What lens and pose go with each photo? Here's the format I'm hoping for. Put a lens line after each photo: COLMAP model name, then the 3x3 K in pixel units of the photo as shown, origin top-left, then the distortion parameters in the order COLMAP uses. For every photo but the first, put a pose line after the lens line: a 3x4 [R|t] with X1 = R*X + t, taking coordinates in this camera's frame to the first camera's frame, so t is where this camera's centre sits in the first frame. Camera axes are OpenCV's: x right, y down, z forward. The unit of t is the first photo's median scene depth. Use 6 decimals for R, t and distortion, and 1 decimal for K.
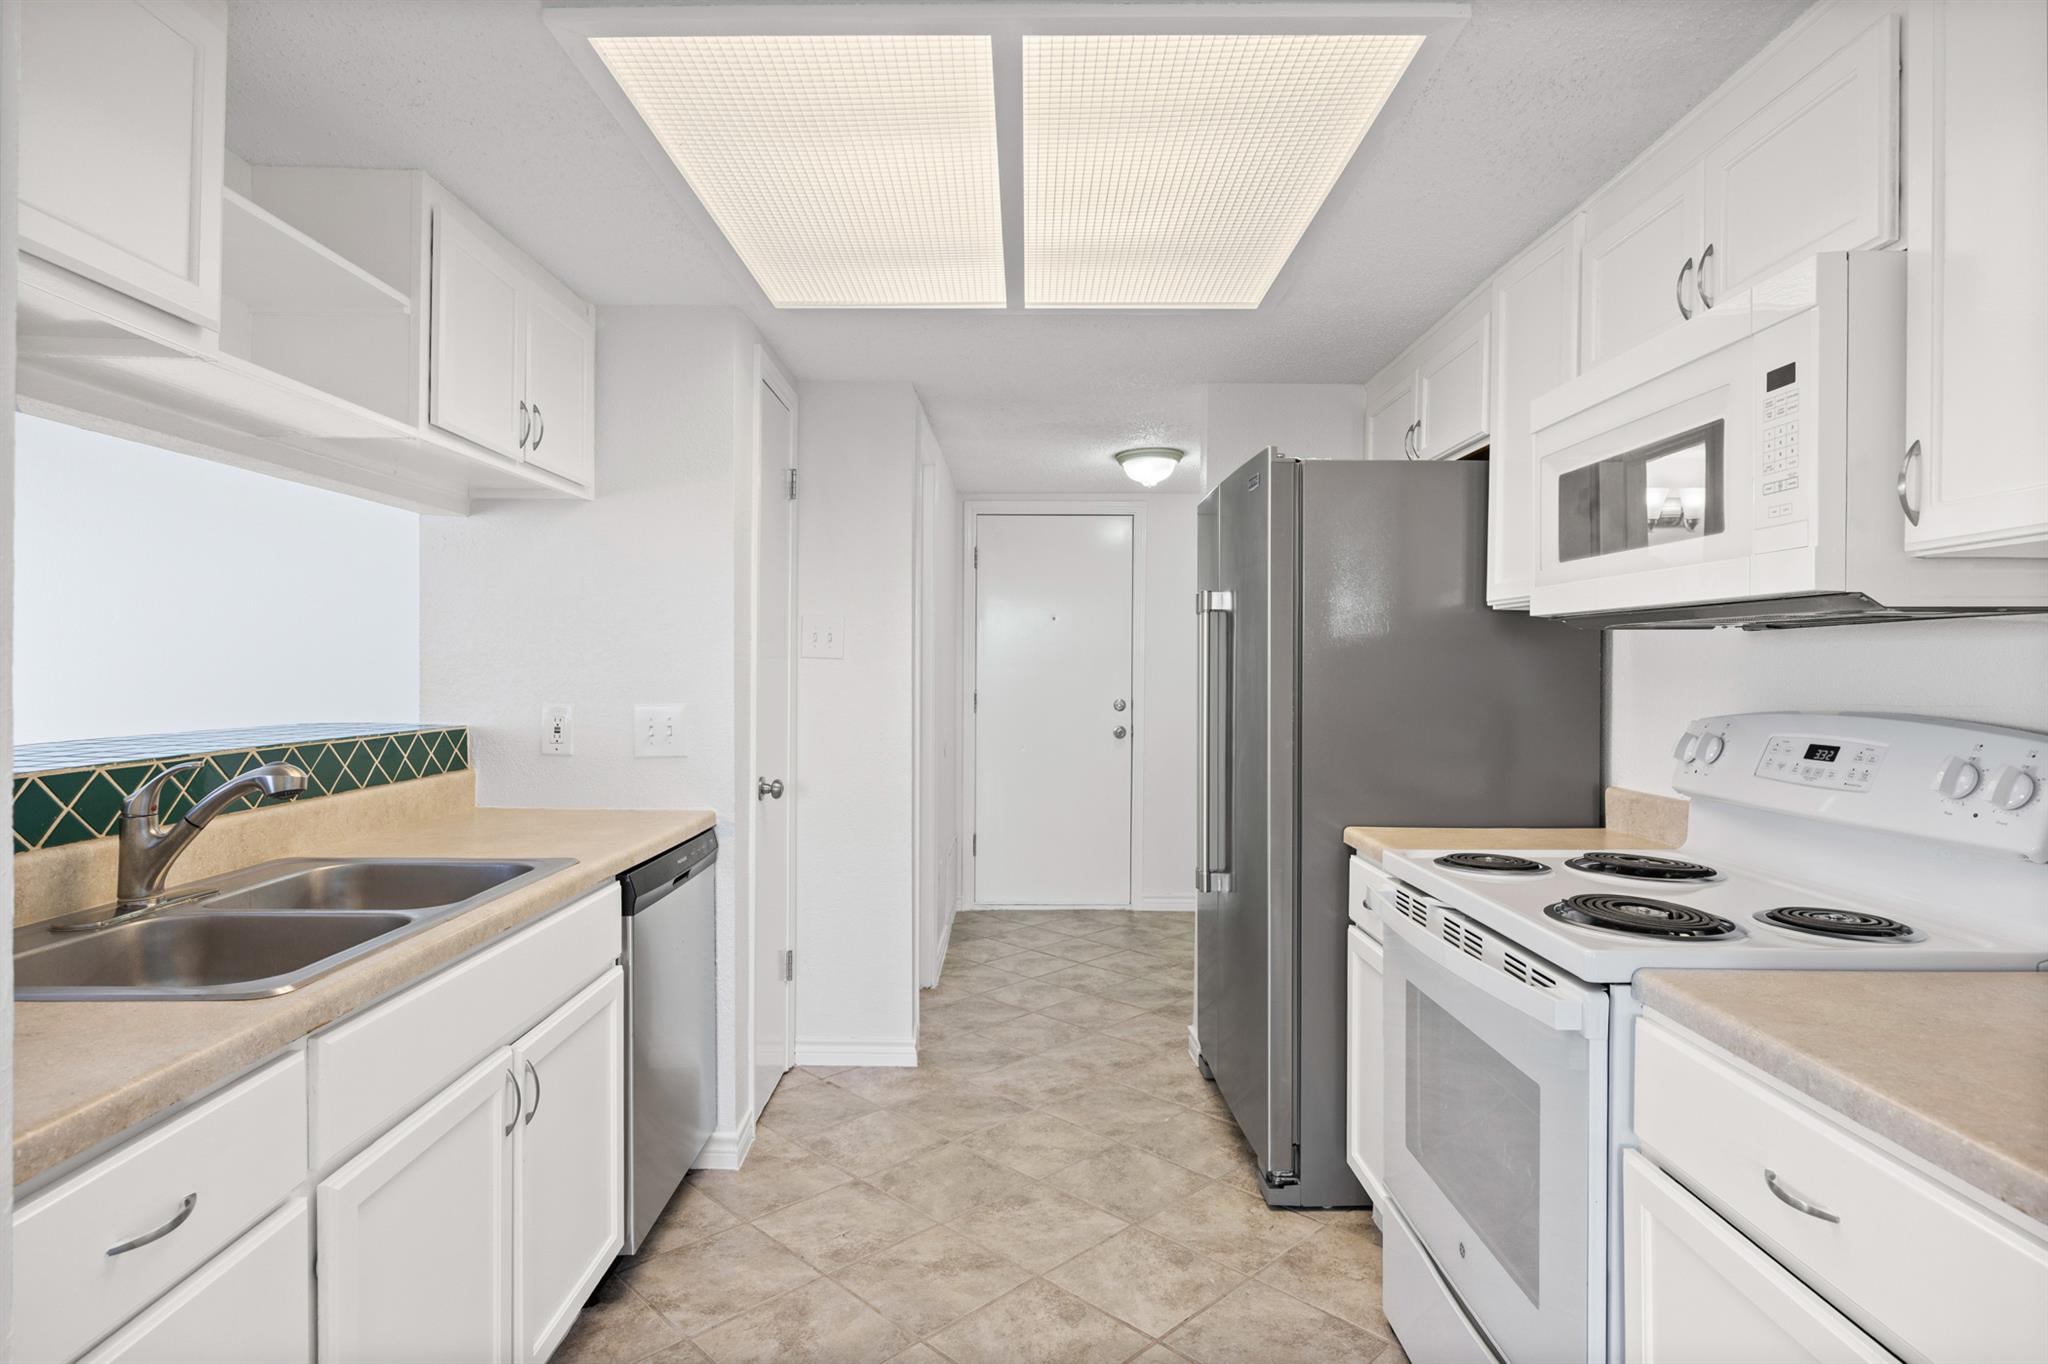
lens RADIAL K [[1077.8, 0, 1024.0], [0, 1077.8, 682.0], [0, 0, 1]] dist [0.000879, -0.000118]
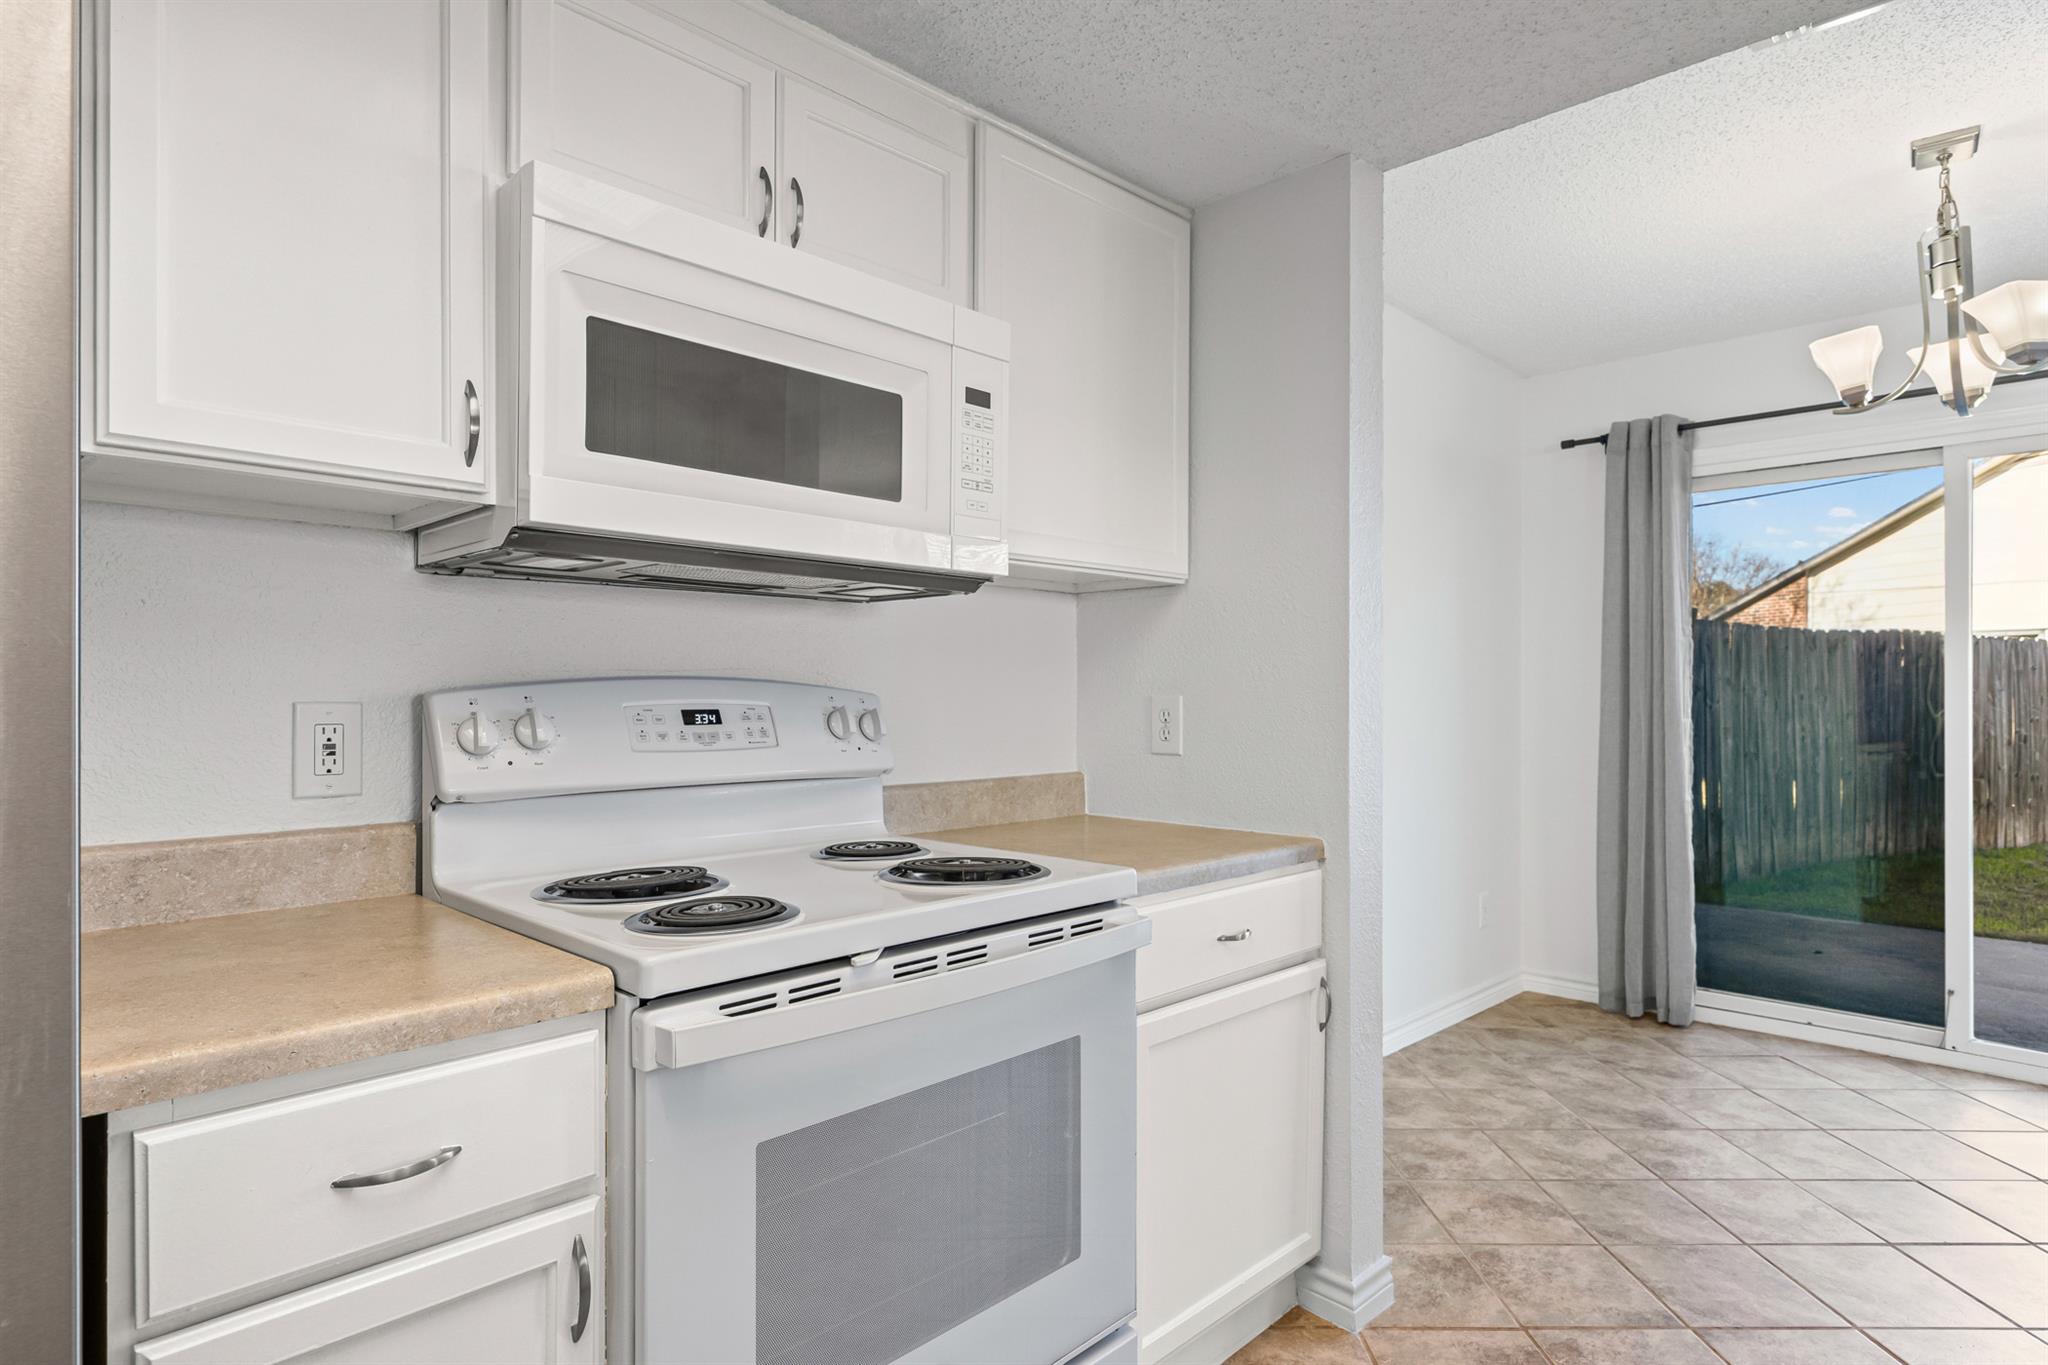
lens RADIAL K [[1104.6, 0, 1024.4], [0, 1104.6, 690.5], [0, 0, 1]] dist [0.000161, 0.000207]
pose [[-0.711819, -0.003243, 0.702356, -0.136481], [0.005457, 0.999934, 0.010147, 0.024215], [-0.702342, 0.011056, -0.711754, 1.129178]]
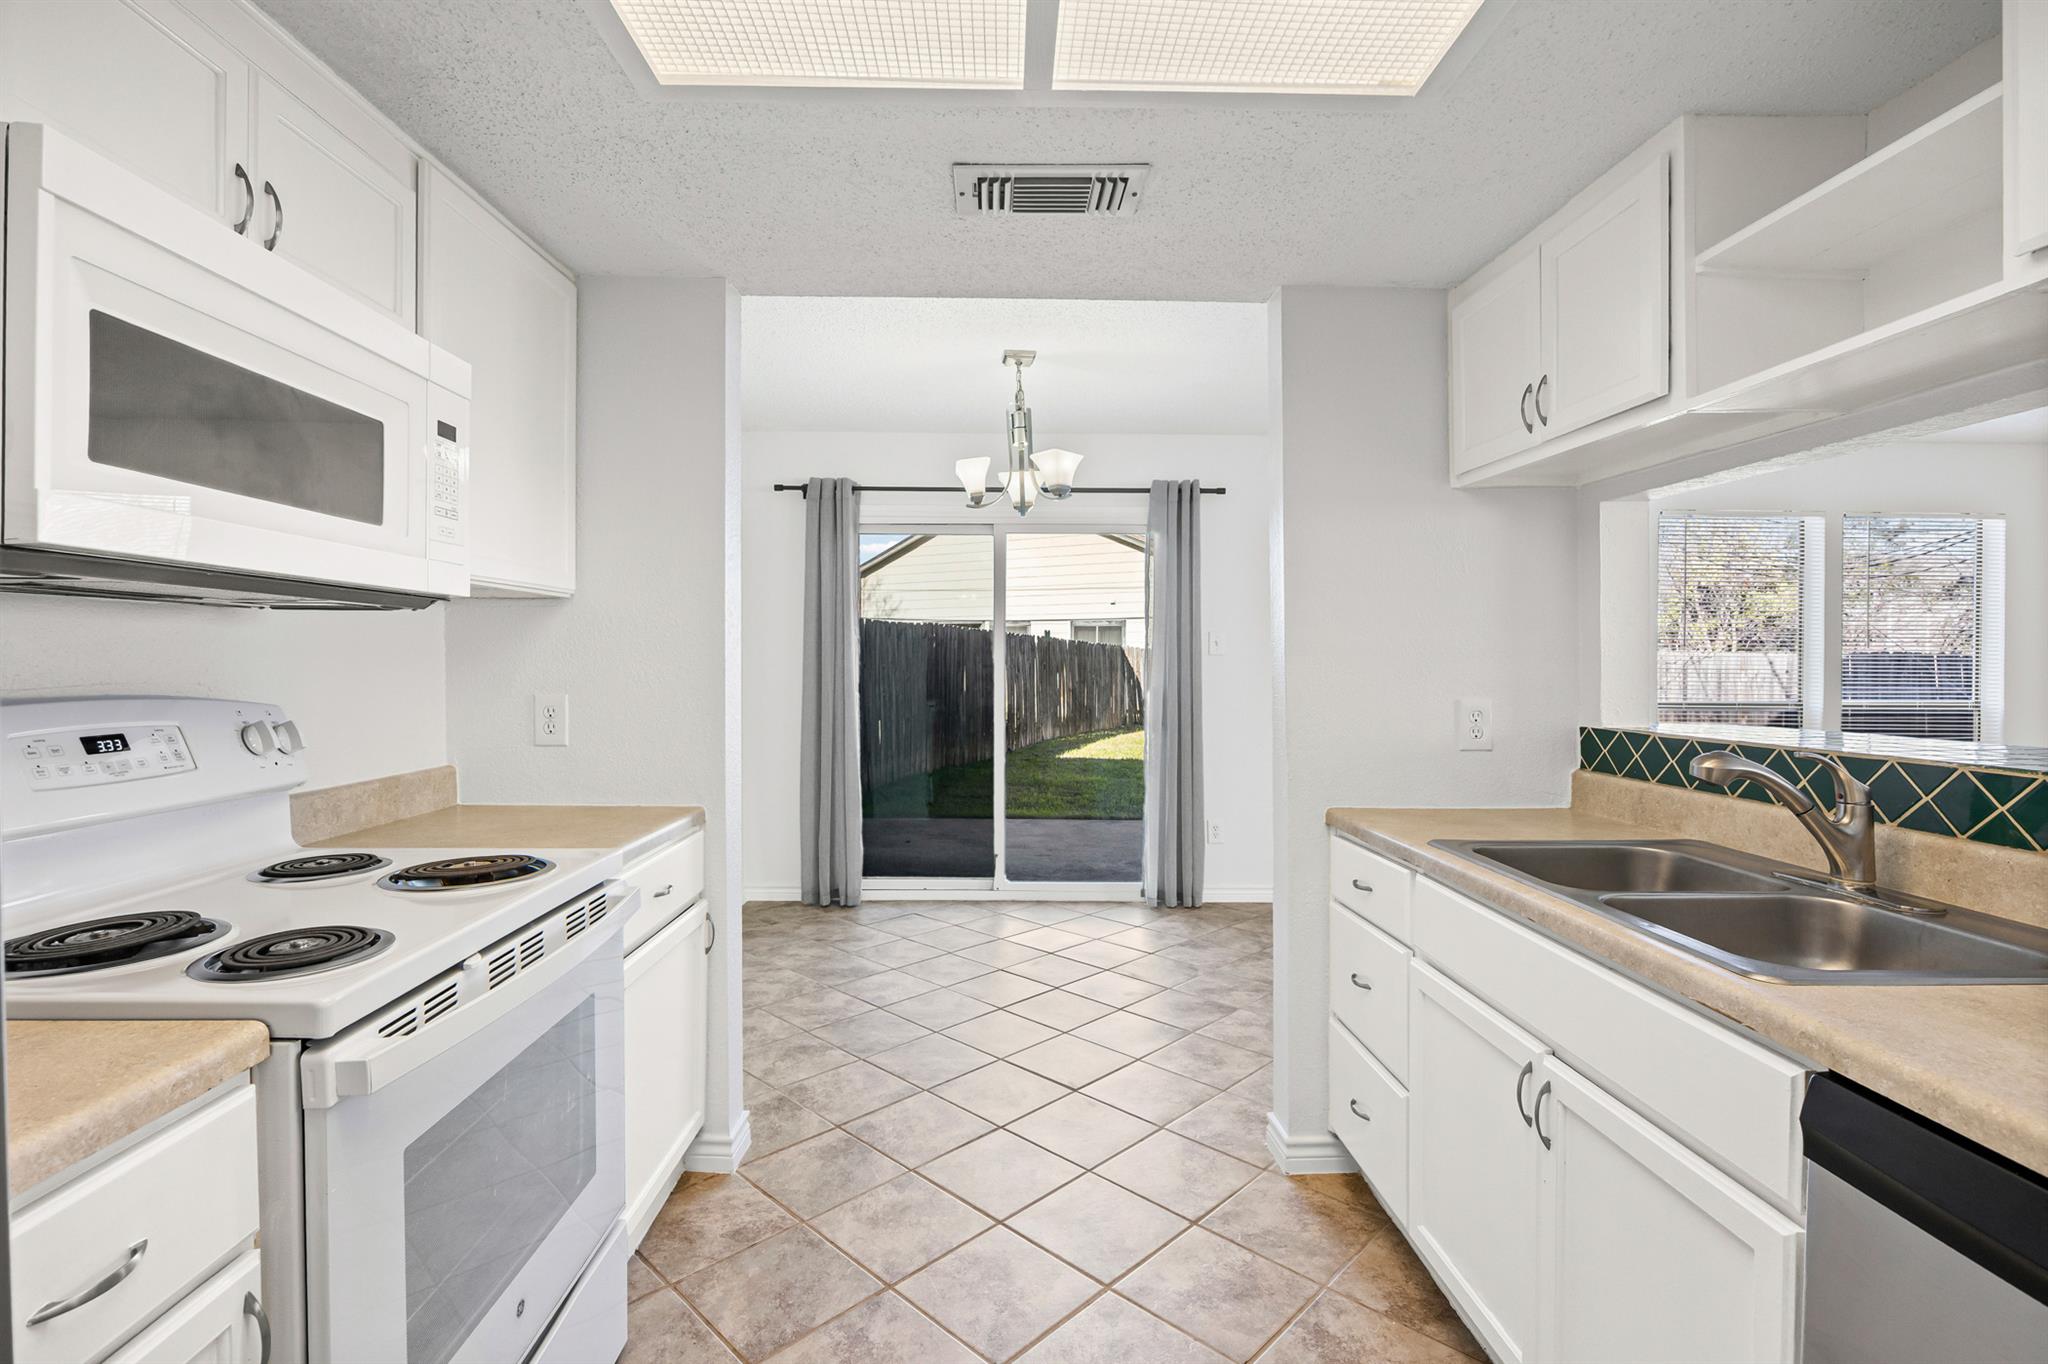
lens RADIAL K [[952.4, 0, 1023.3], [0, 952.4, 672.1], [0, 0, 1]] dist [-0.021482, 0.000212]
pose [[-0.999806, -0.009242, -0.017394, 0.007086], [-0.009698, 0.999606, 0.026350, -0.014608], [0.017143, 0.026513, -0.999501, 1.317861]]
